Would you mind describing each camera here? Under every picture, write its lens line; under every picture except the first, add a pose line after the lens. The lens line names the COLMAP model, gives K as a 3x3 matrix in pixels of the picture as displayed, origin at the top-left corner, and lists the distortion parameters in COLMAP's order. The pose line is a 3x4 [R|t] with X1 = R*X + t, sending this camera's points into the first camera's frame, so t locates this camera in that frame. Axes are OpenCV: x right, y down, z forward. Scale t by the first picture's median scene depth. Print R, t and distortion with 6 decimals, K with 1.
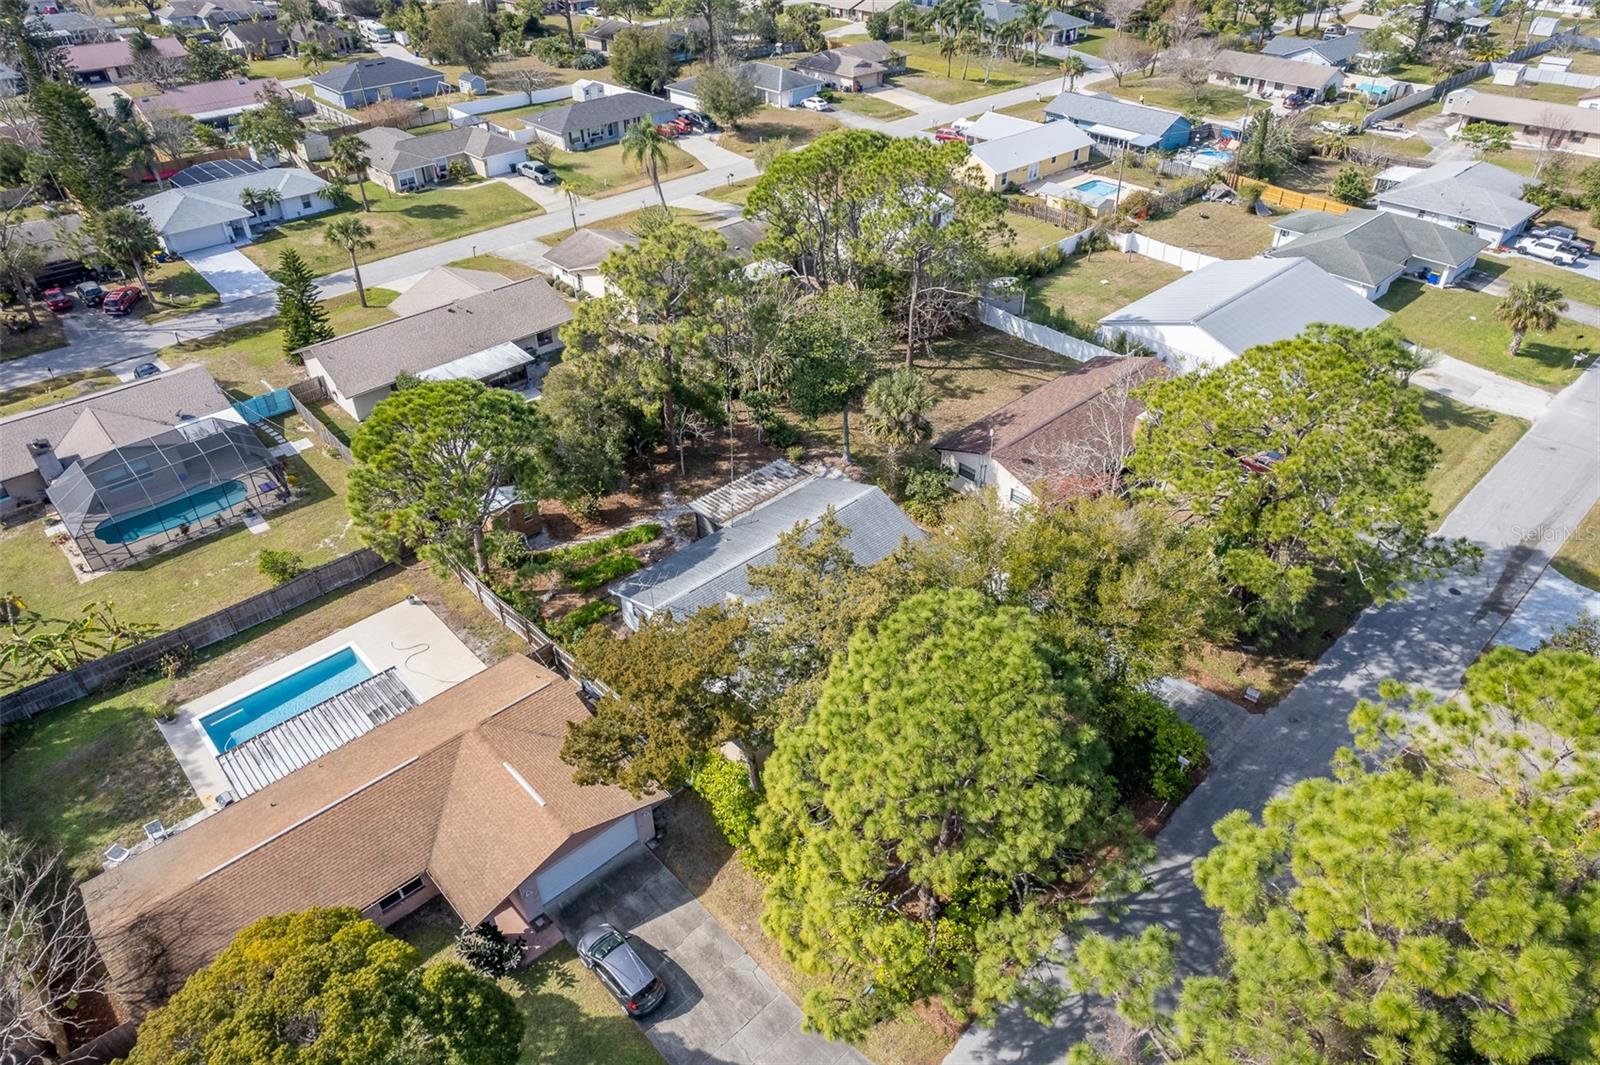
lens RADIAL K [[1024.1, 0, 805.3], [0, 1024.1, 530.3], [0, 0, 1]] dist [-0.071576, 0.061441]
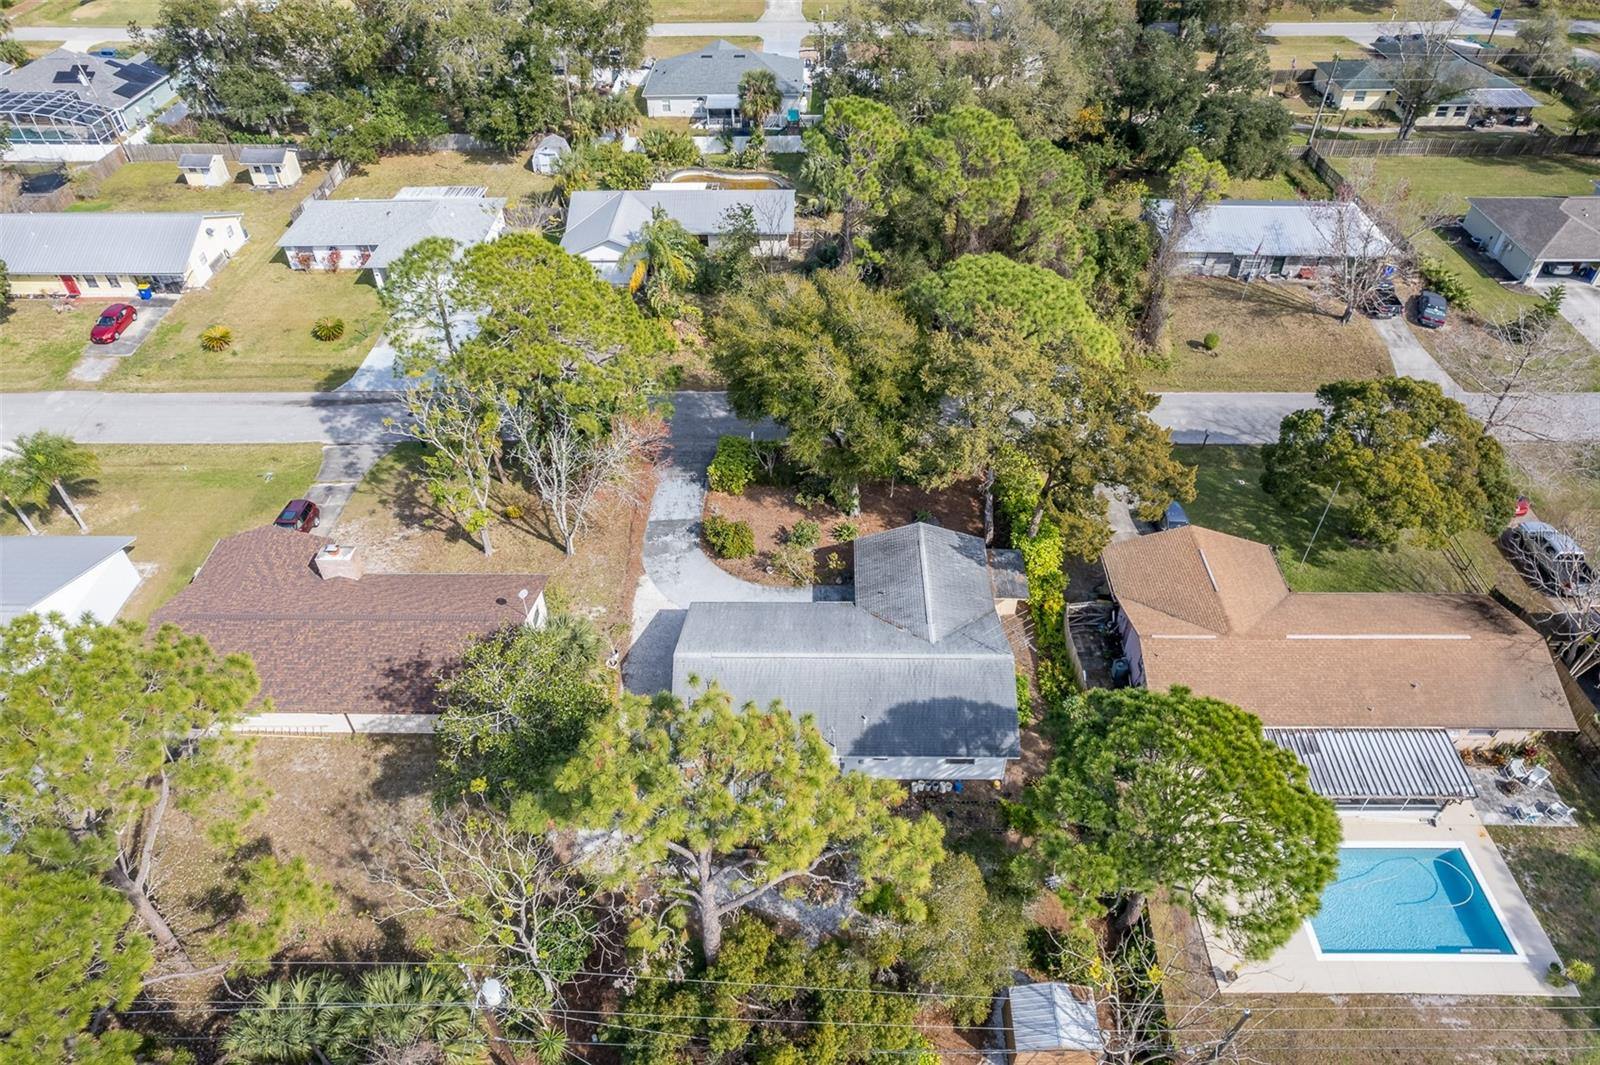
lens RADIAL K [[1024.1, 0, 805.3], [0, 1024.1, 530.3], [0, 0, 1]] dist [-0.071576, 0.061441]
pose [[-0.720630, -0.454091, 0.523922, -0.226781], [0.417149, 0.319614, 0.850784, -0.425265], [-0.553786, 0.831654, -0.040900, 0.528364]]
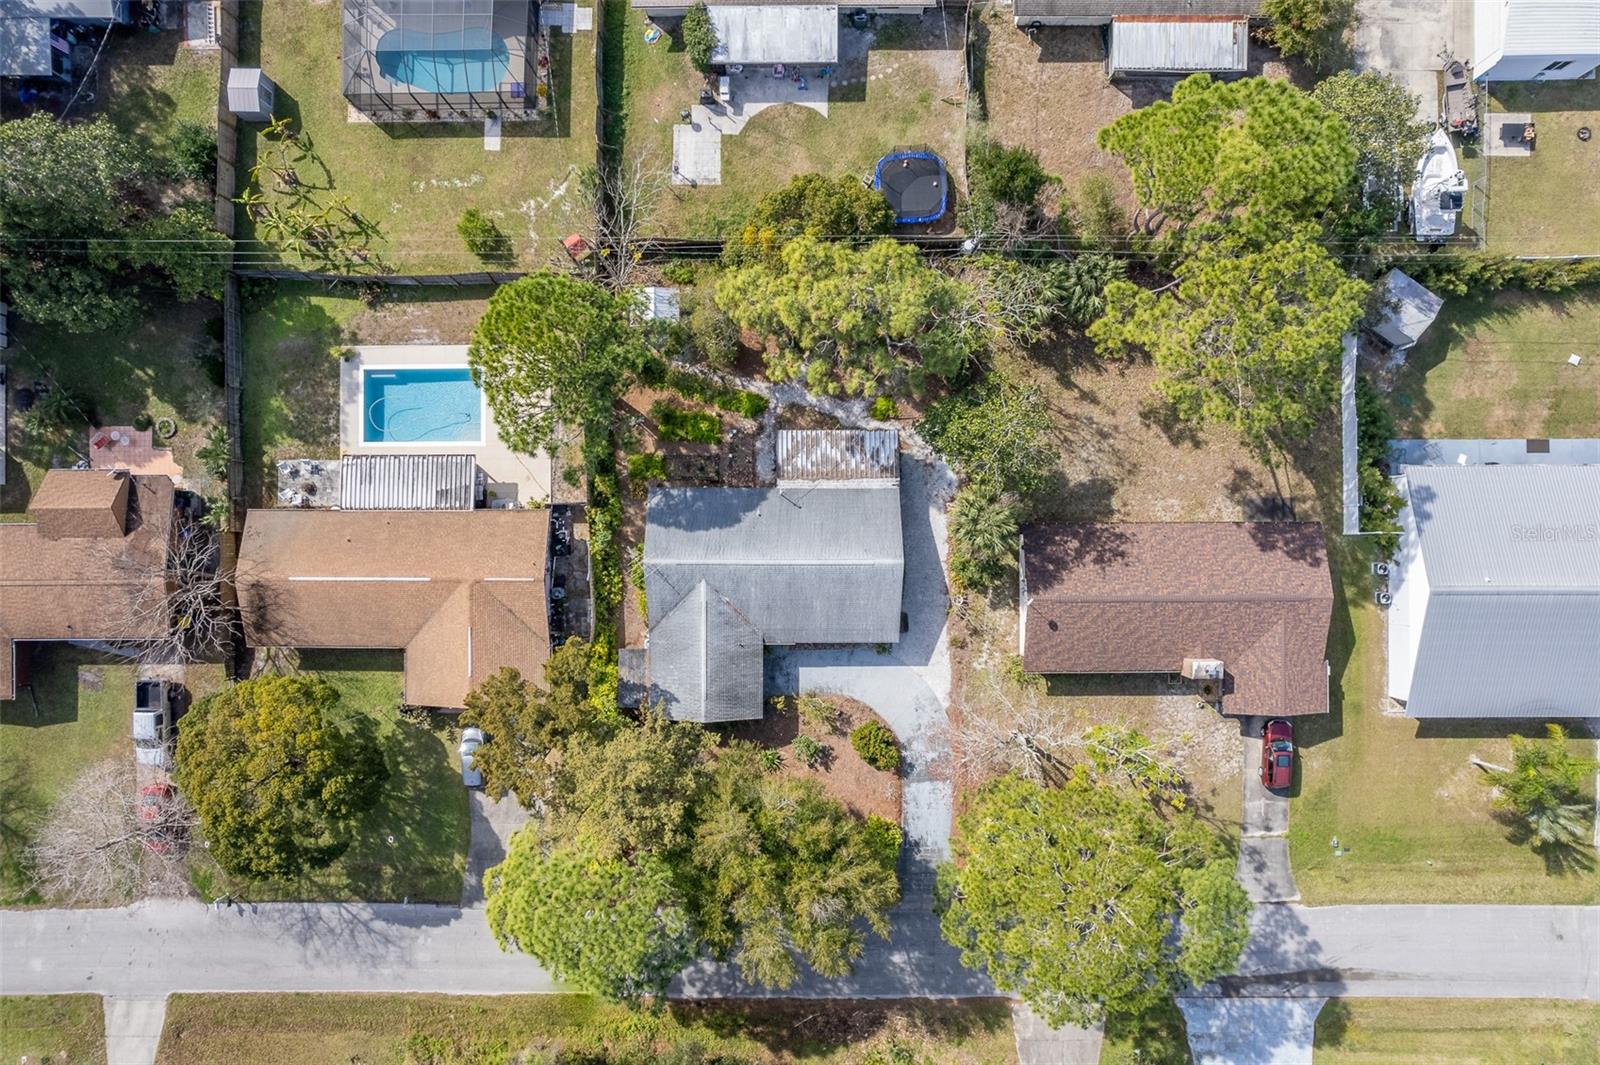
lens RADIAL K [[1024.1, 0, 805.3], [0, 1024.1, 530.3], [0, 0, 1]] dist [-0.071576, 0.061441]
pose [[0.730327, 0.683031, -0.009540, -0.009572], [-0.396445, 0.435186, 0.808359, -0.512822], [0.556286, -0.586585, 0.588612, 0.204006]]
